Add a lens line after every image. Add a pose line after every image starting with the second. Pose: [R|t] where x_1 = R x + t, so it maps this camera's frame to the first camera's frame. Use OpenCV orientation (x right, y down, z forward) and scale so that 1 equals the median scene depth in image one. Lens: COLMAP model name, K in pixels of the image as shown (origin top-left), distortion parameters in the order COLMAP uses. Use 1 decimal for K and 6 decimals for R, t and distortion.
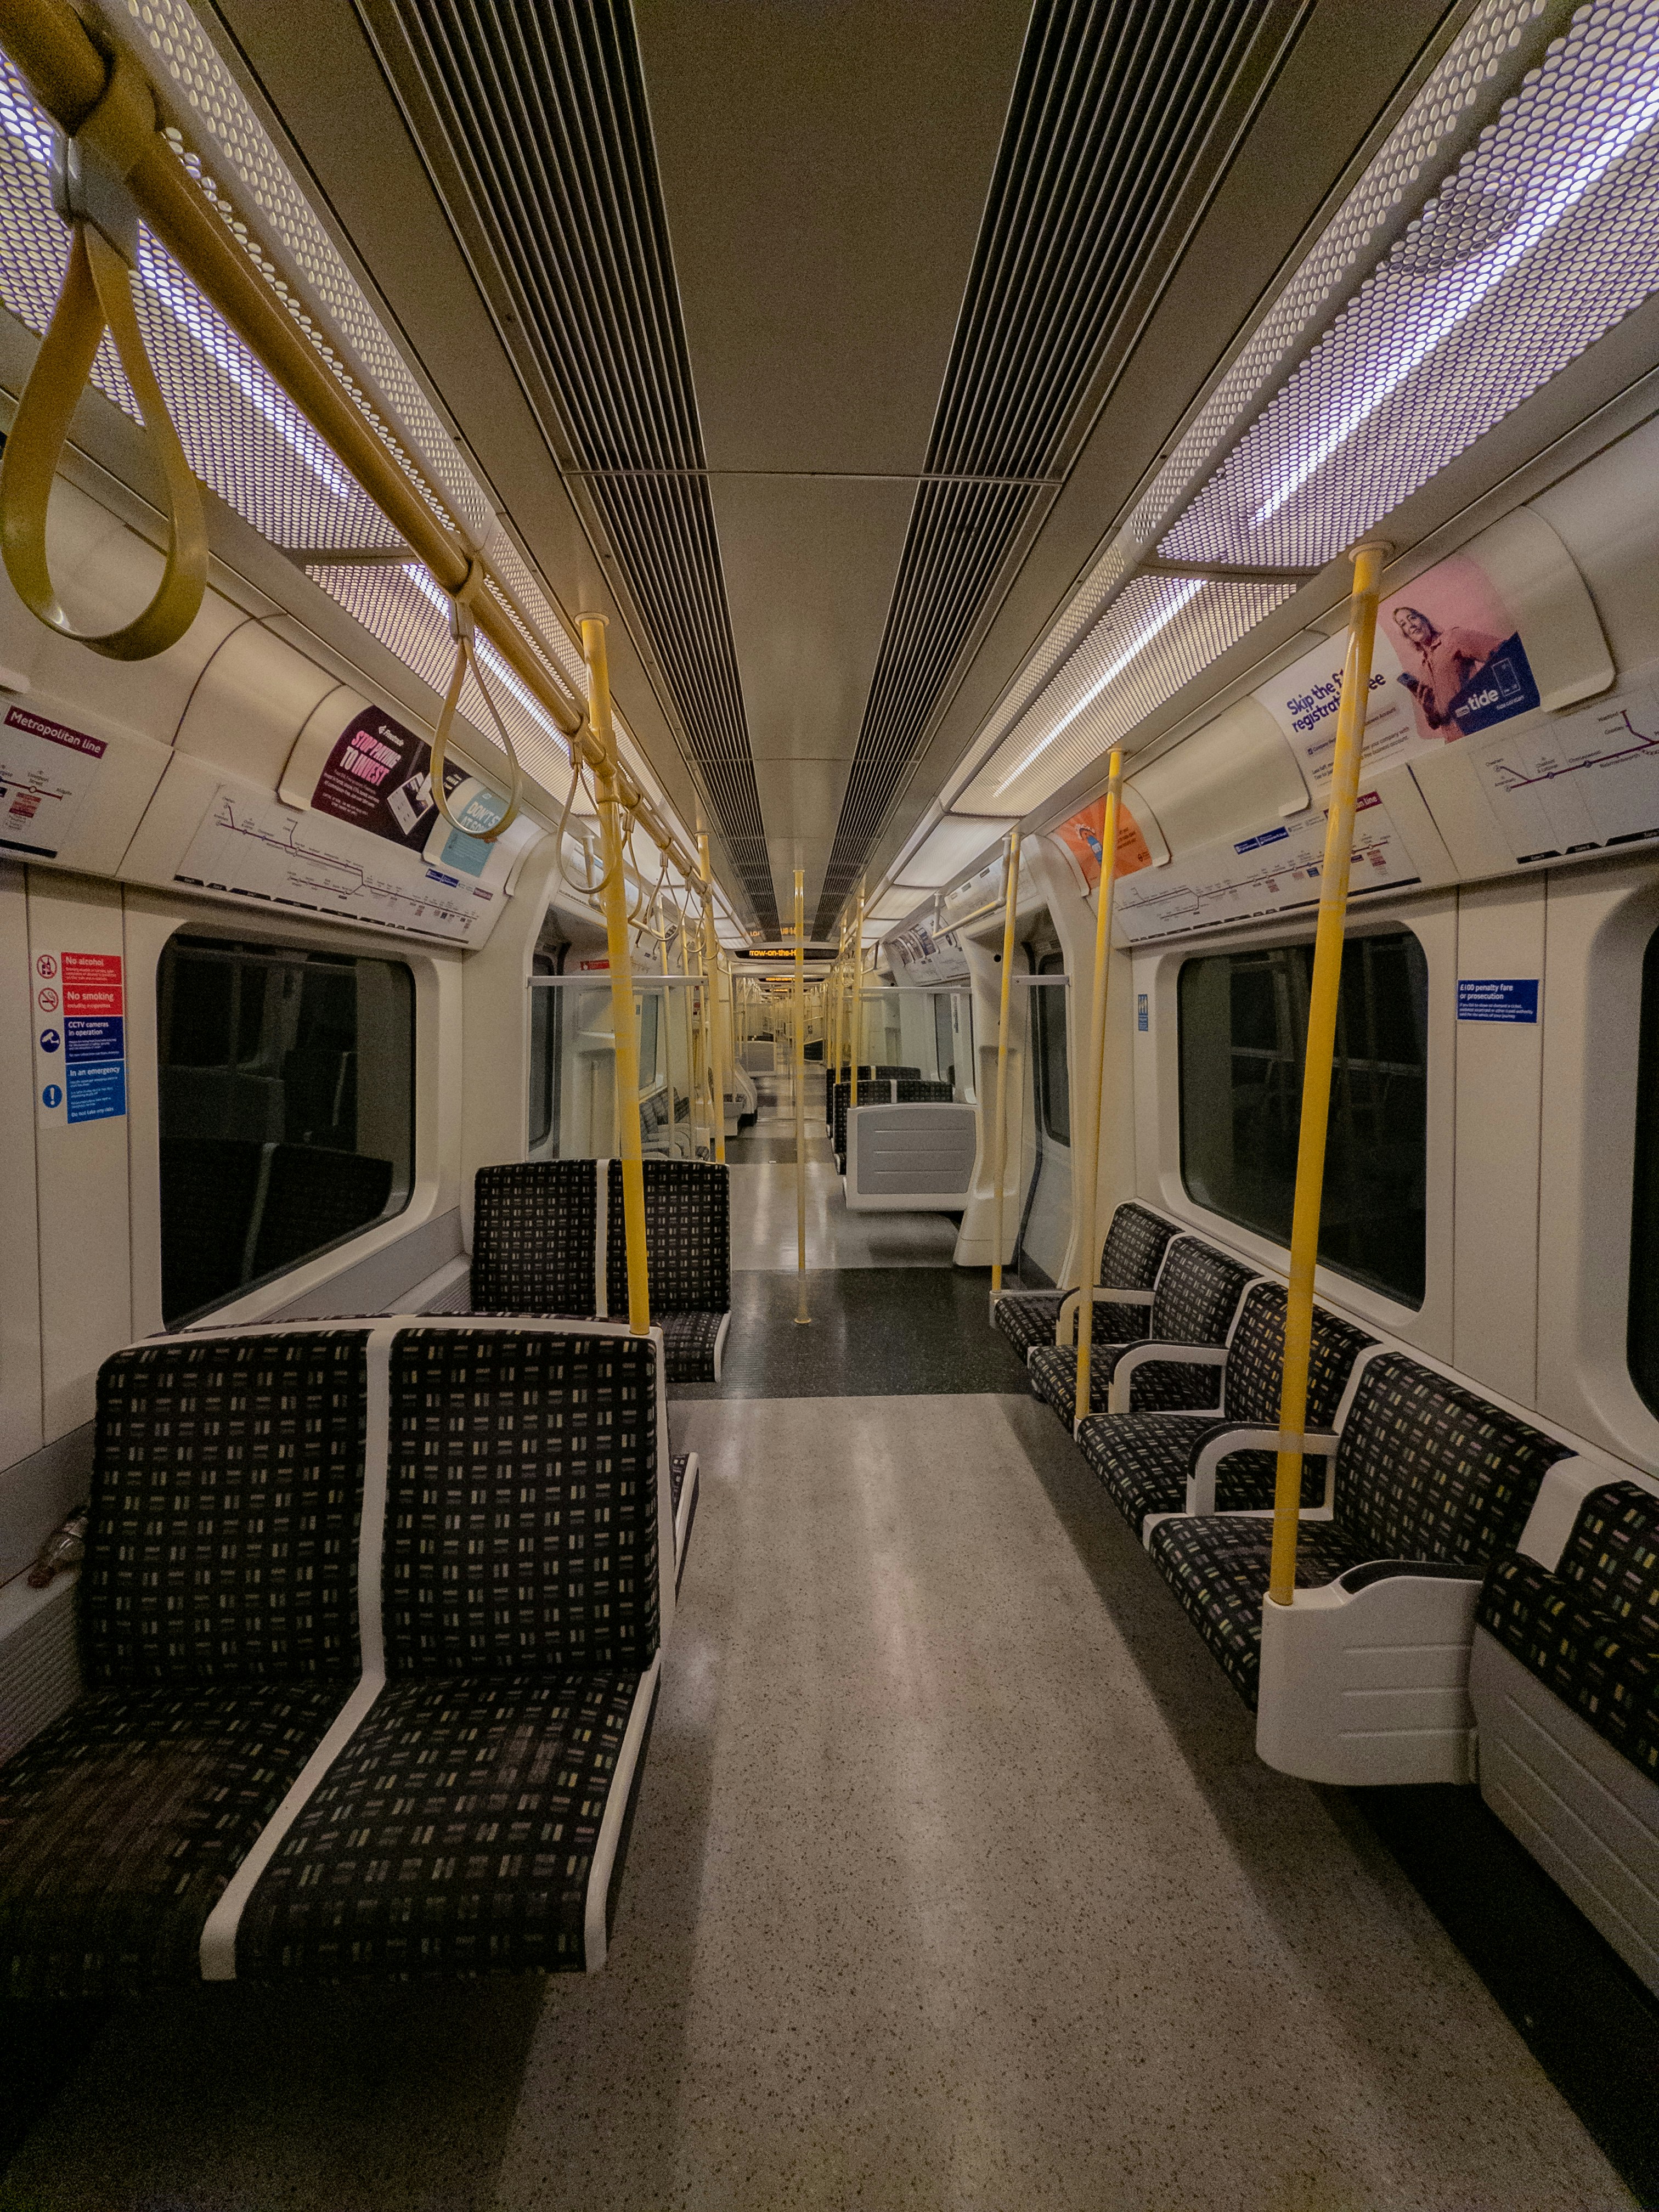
lens RADIAL K [[880.1, 0, 828.7], [0, 880.1, 1112.0], [0, 0, 1]] dist [0.000520, 0.000052]
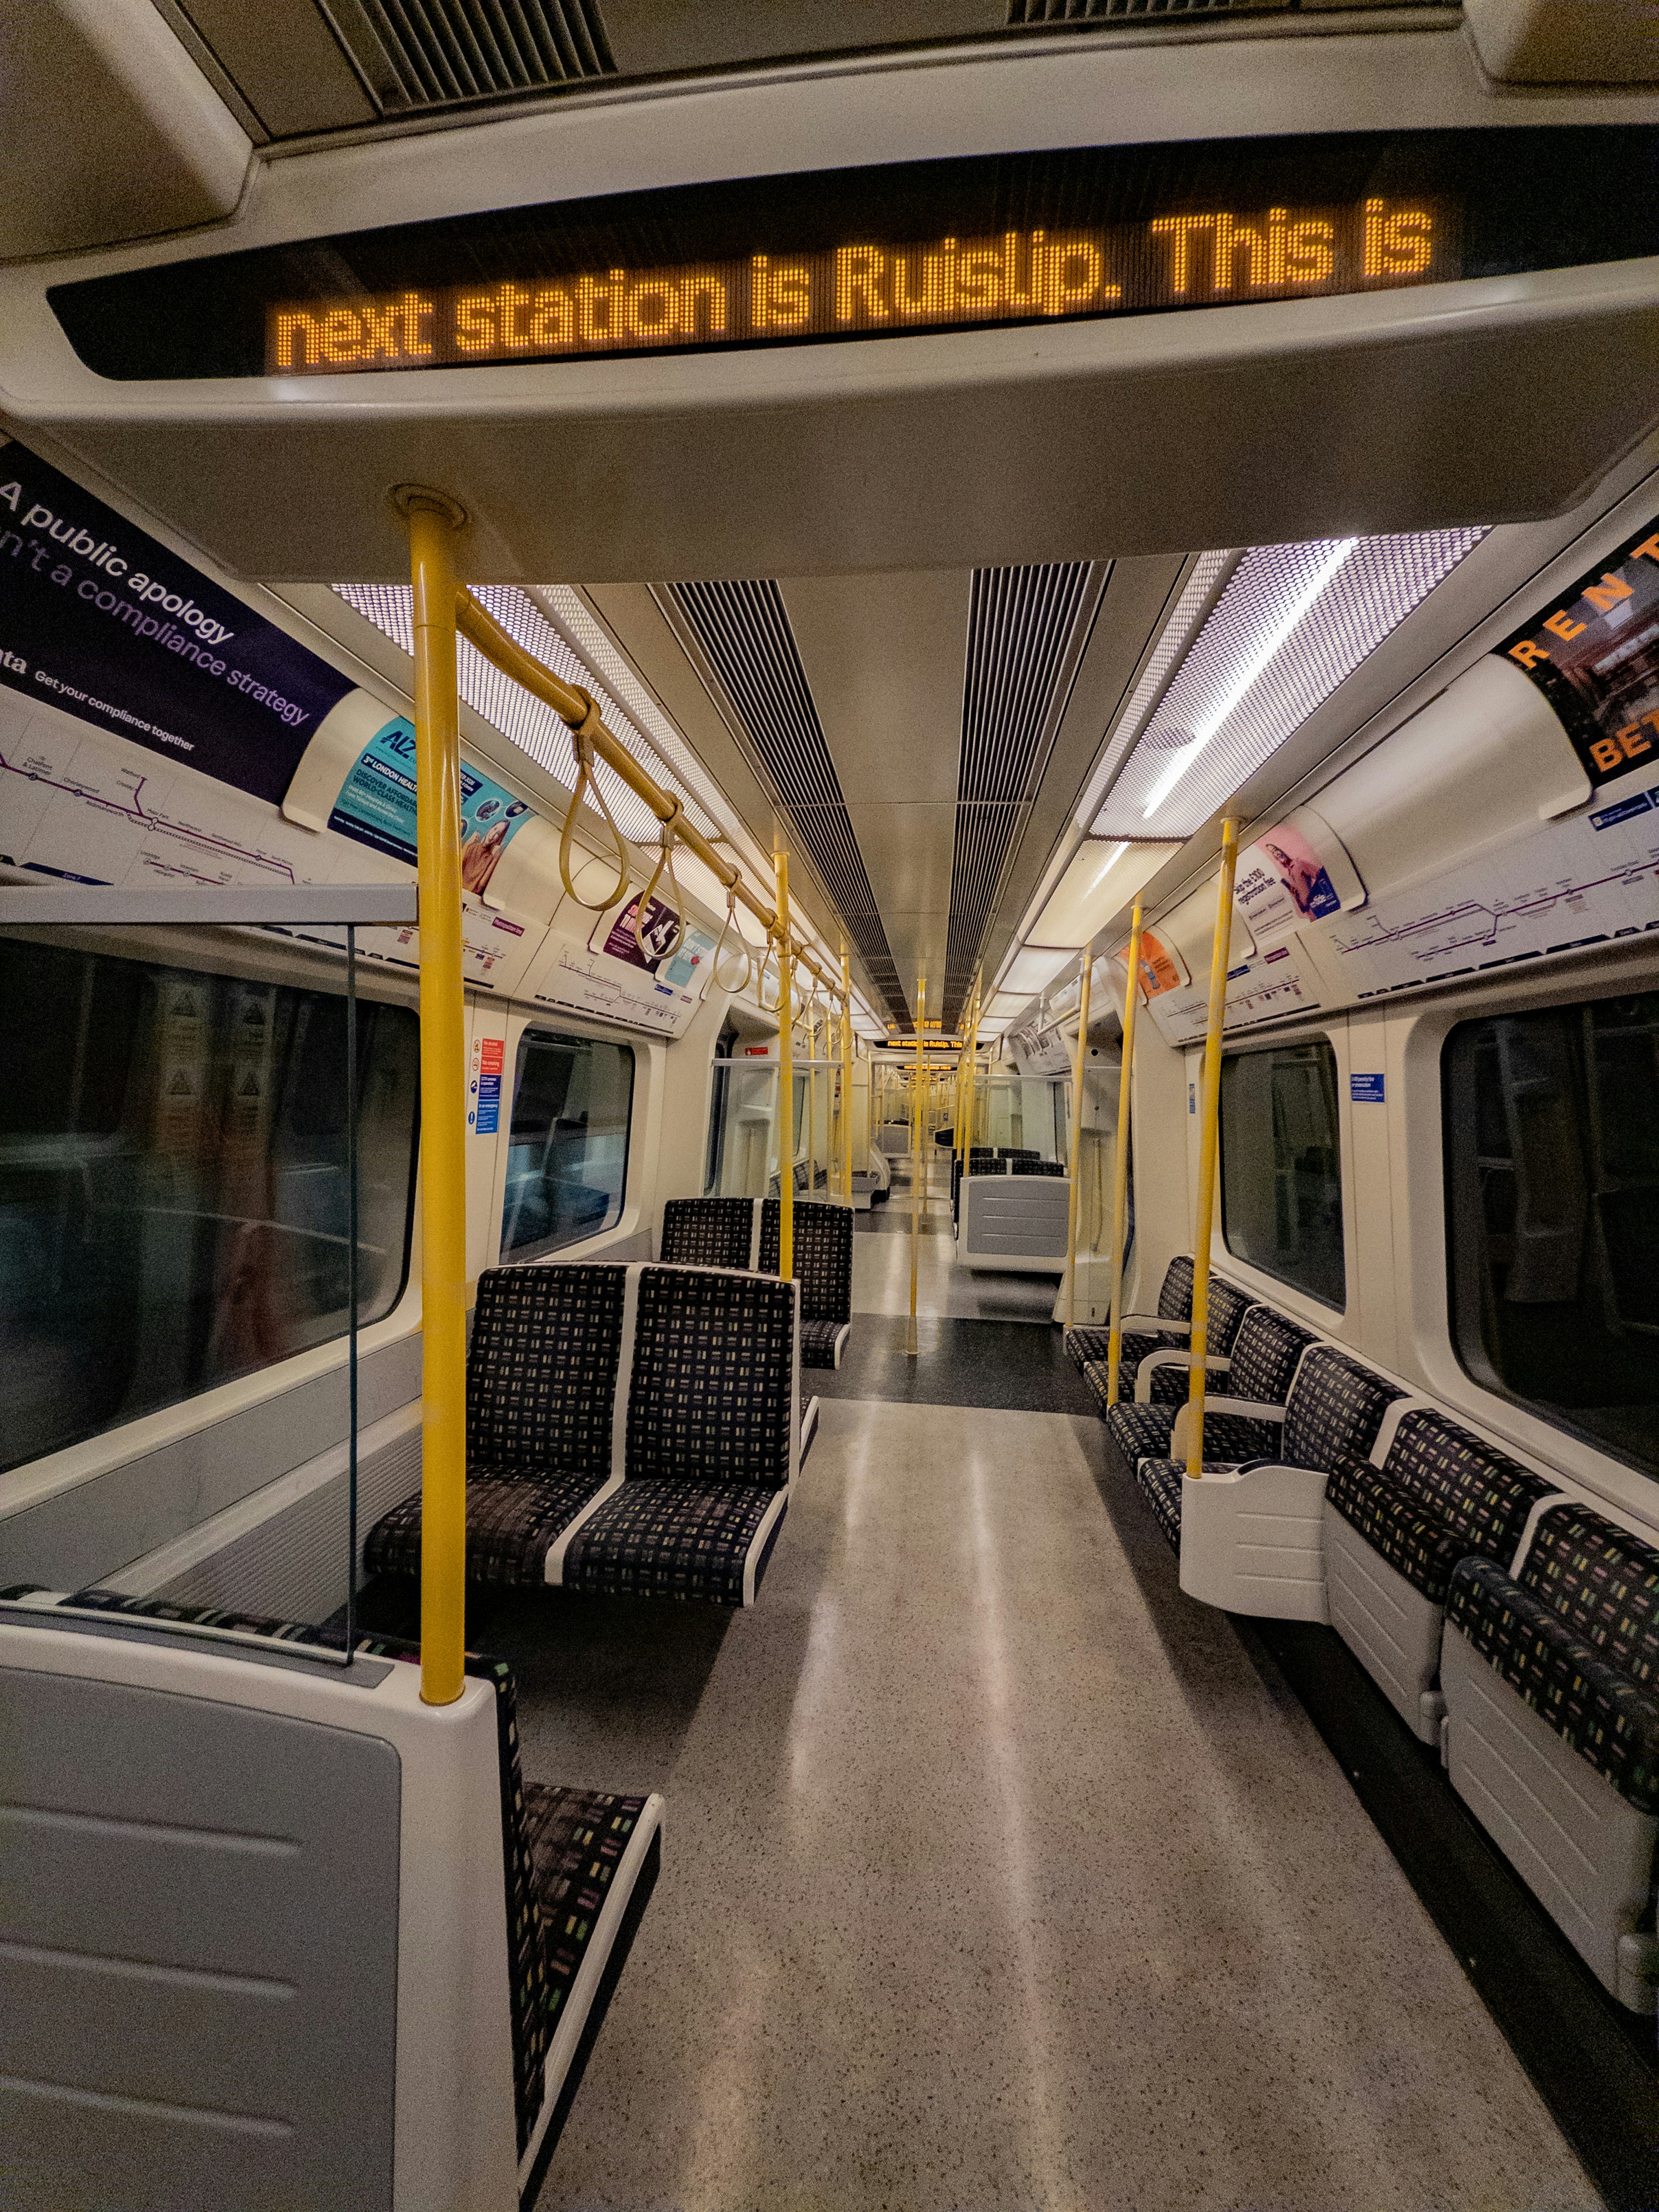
lens RADIAL K [[840.2, 0, 831.7], [0, 840.2, 1131.3], [0, 0, 1]] dist [0.000651, -0.000343]
pose [[0.987258, 0.035105, -0.155210, 0.080075], [-0.046458, 0.996455, -0.070130, 0.072439], [0.152198, 0.076447, 0.985389, -0.433027]]
